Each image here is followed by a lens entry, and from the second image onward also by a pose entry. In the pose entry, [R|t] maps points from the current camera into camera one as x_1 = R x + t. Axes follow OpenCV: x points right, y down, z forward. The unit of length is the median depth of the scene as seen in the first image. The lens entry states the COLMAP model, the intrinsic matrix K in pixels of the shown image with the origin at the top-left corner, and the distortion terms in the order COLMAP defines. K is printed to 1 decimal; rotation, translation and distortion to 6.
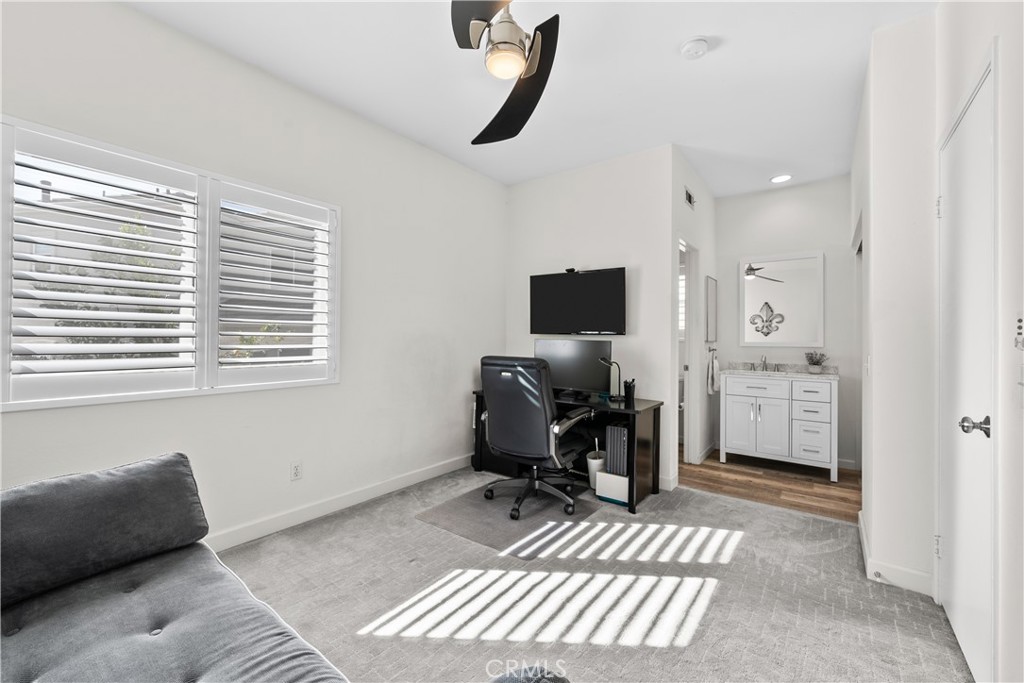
lens RADIAL K [[413.4, 0, 518.0], [0, 413.4, 333.9], [0, 0, 1]] dist [-0.001308, 0.000413]
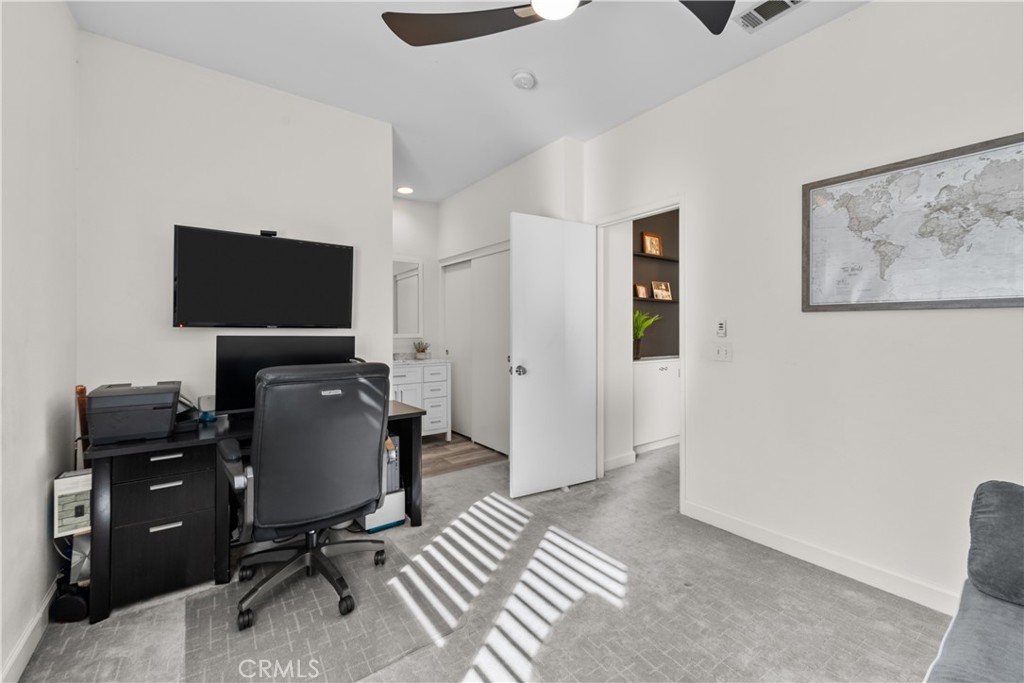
lens RADIAL K [[413.4, 0, 516.5], [0, 413.4, 327.9], [0, 0, 1]] dist [-0.001308, 0.000413]
pose [[0.285357, -0.000915, 0.958421, -0.408180], [-0.004240, 0.999989, 0.002217, -0.001973], [-0.958412, -0.004696, 0.285350, 0.413375]]
